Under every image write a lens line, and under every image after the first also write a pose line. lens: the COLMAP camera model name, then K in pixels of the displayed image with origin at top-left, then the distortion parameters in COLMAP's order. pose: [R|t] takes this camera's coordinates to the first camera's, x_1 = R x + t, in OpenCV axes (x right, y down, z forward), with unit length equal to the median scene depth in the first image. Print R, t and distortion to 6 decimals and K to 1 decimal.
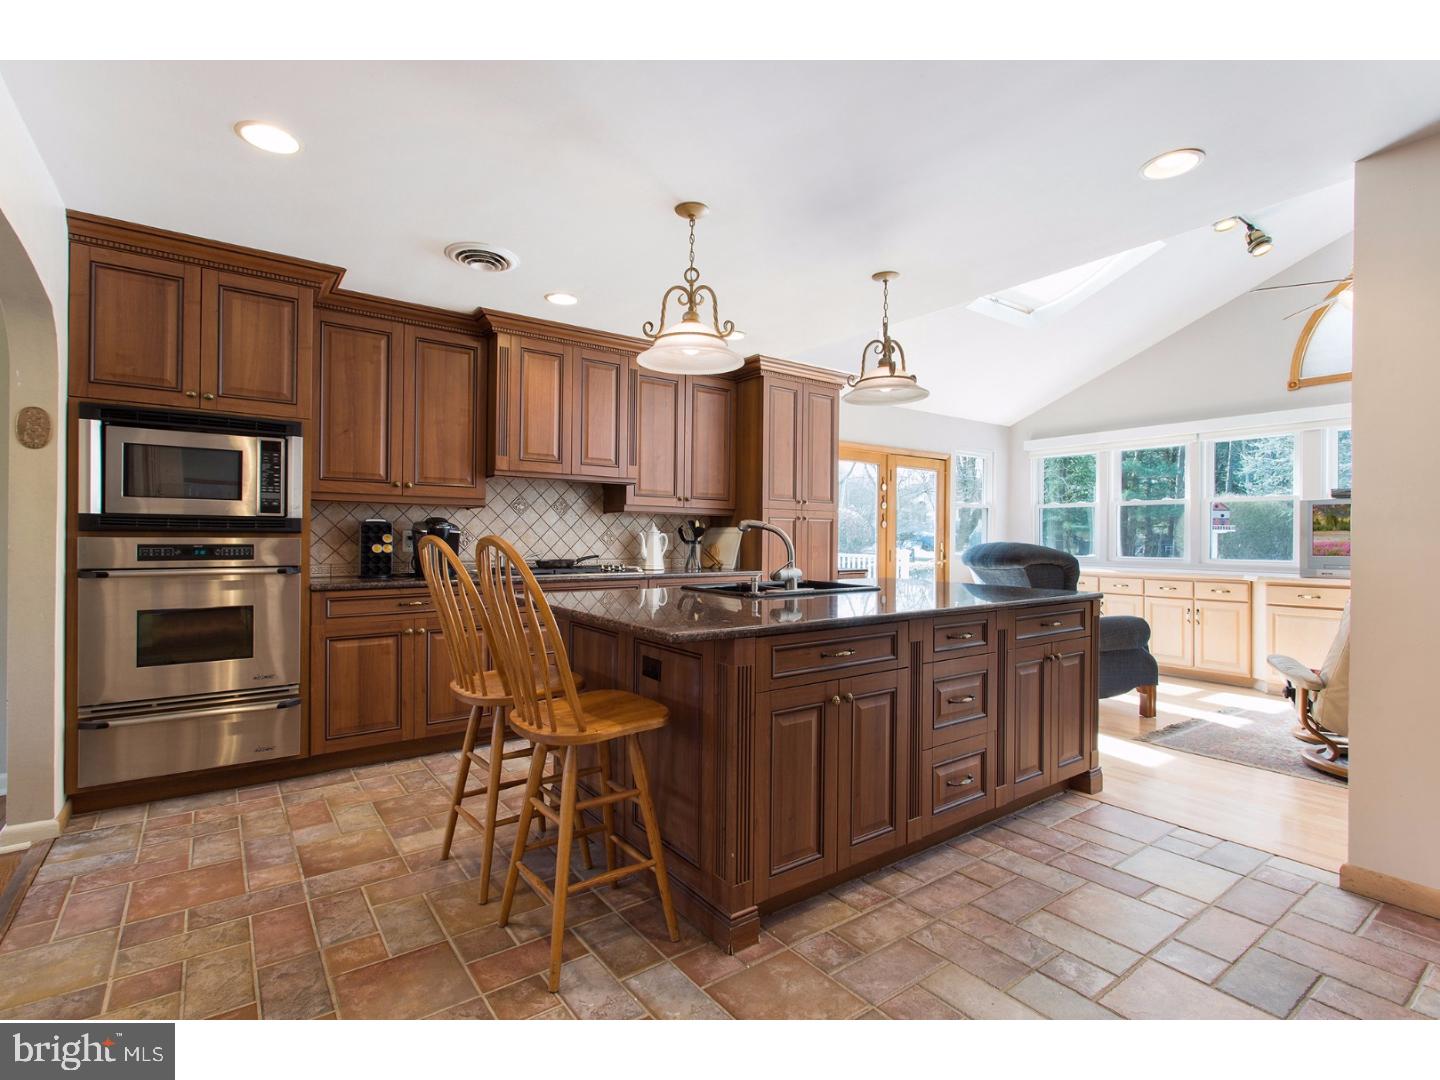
lens RADIAL K [[694.0, 0, 730.4], [0, 694.0, 536.4], [0, 0, 1]] dist [-0.005571, 0.003052]
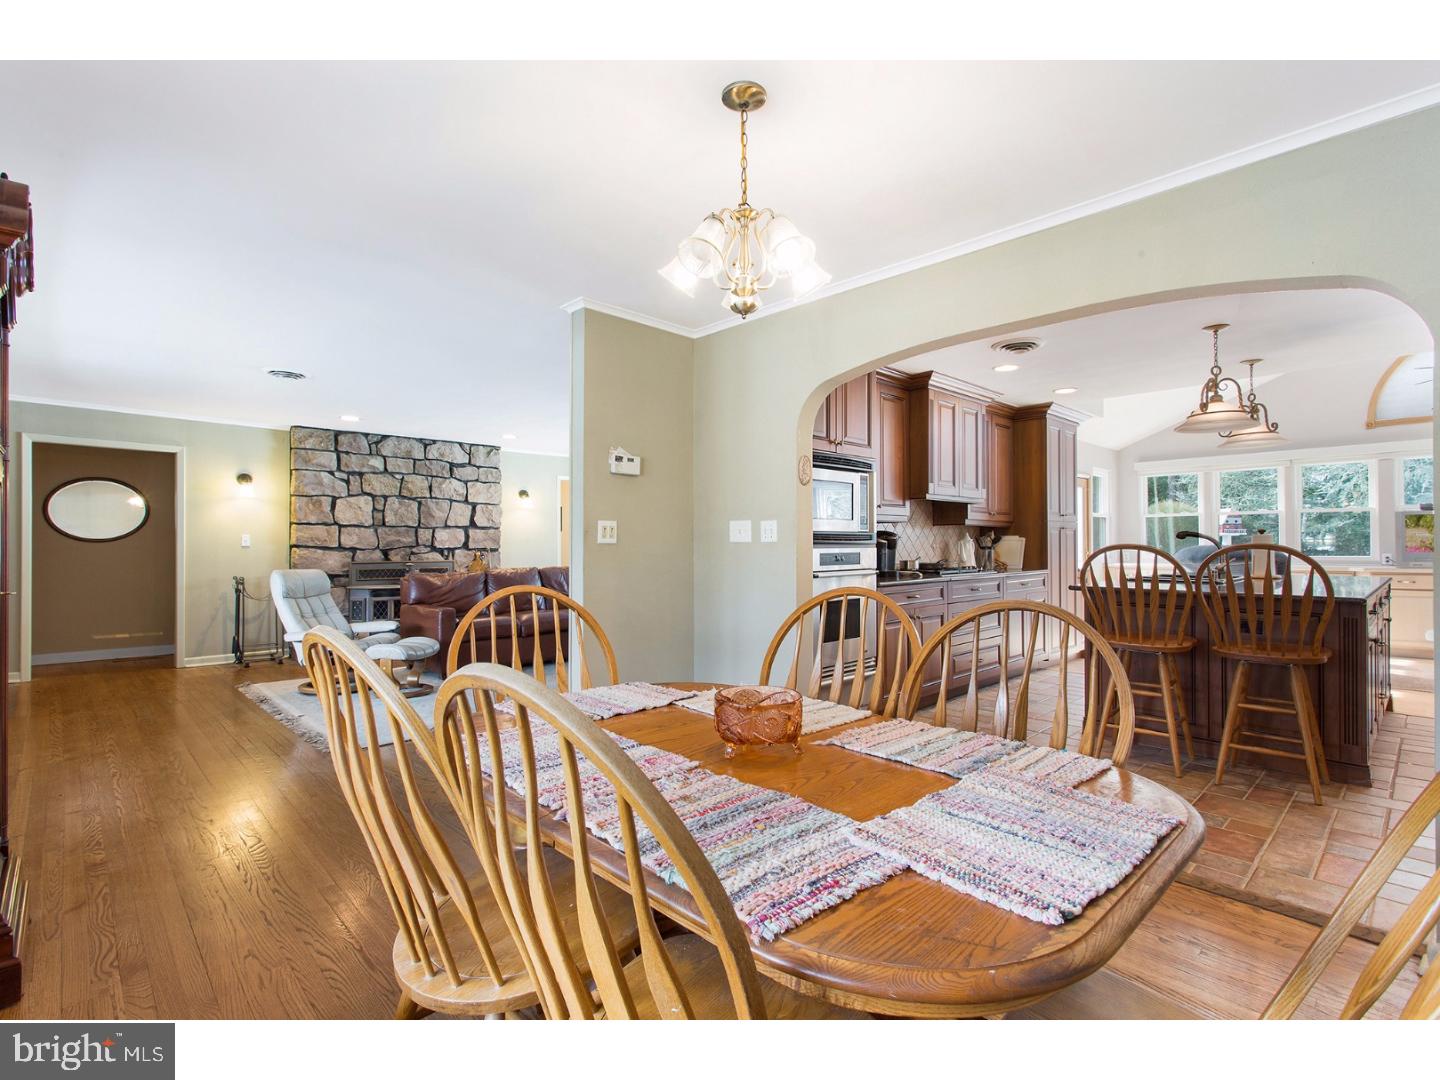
lens RADIAL K [[694.0, 0, 725.3], [0, 694.0, 539.2], [0, 0, 1]] dist [-0.005571, 0.003052]
pose [[0.991060, -0.010868, 0.132976, -1.047780], [0.011509, 0.999926, -0.004052, -0.011958], [-0.132922, 0.005546, 0.991111, -0.282583]]
